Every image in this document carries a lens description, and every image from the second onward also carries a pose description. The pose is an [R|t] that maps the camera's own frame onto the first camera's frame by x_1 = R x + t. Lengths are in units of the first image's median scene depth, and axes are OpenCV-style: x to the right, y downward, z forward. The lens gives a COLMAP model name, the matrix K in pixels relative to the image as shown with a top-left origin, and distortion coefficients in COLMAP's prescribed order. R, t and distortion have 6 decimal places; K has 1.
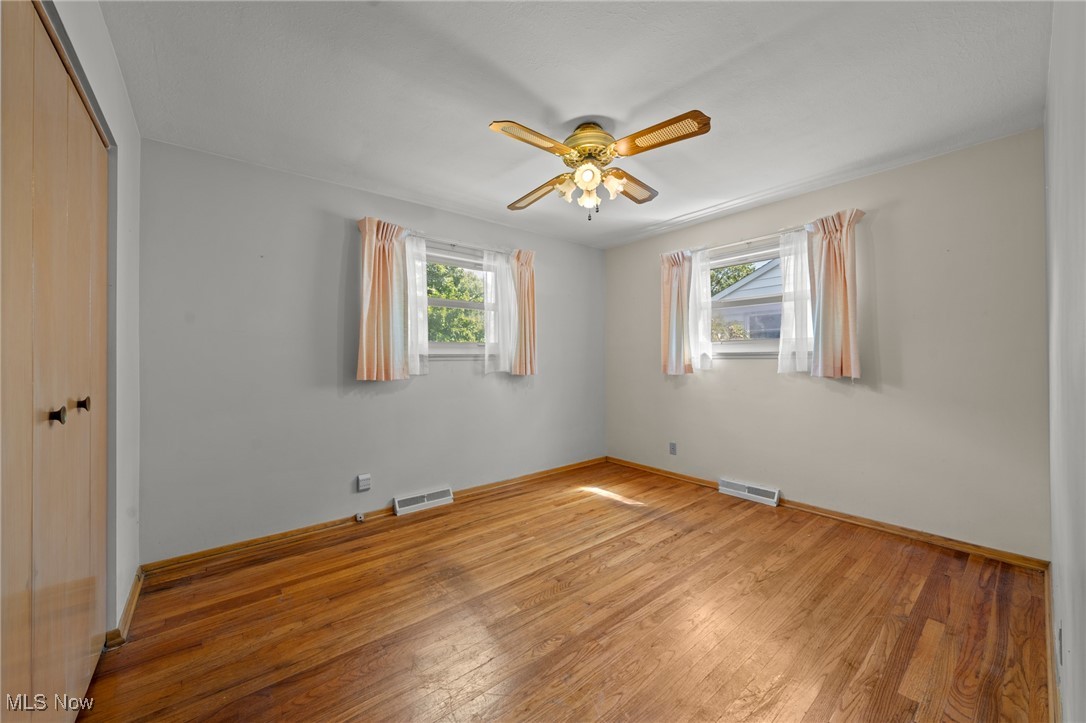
lens RADIAL K [[387.7, 0, 540.8], [0, 387.7, 363.9], [0, 0, 1]] dist [0.000191, -0.000053]
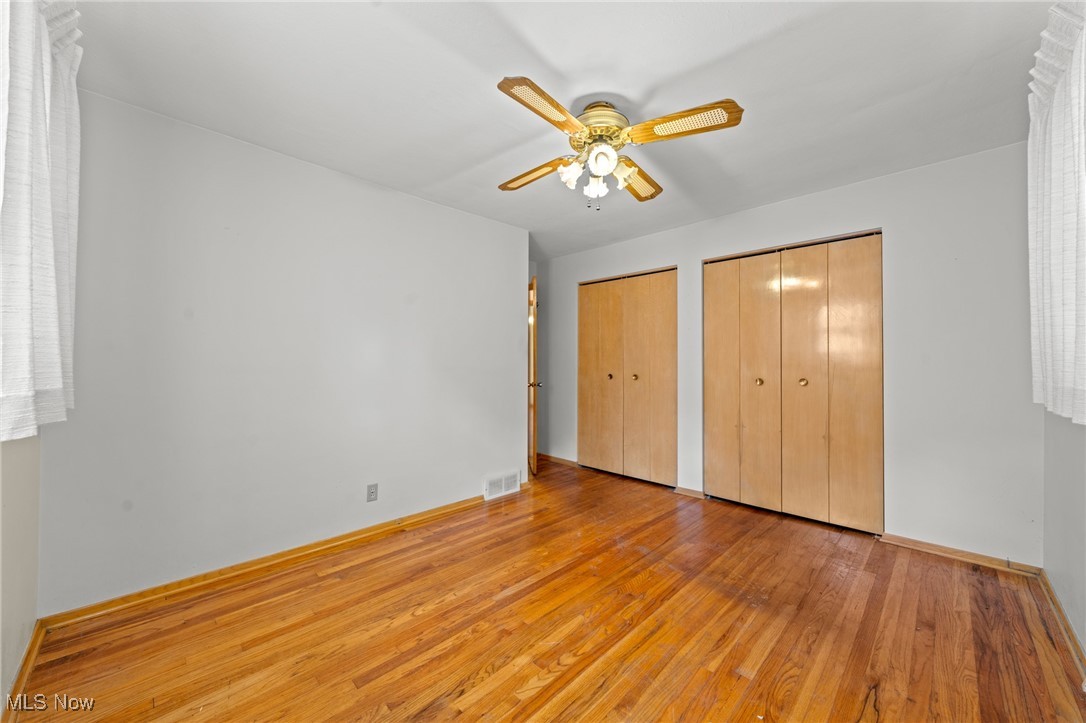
lens RADIAL K [[387.7, 0, 540.8], [0, 387.7, 363.9], [0, 0, 1]] dist [0.000191, -0.000053]
pose [[-0.993903, 0.004579, -0.110160, 0.363060], [0.002488, 0.999814, 0.019109, -0.028615], [0.110227, 0.018719, -0.993730, 1.884790]]
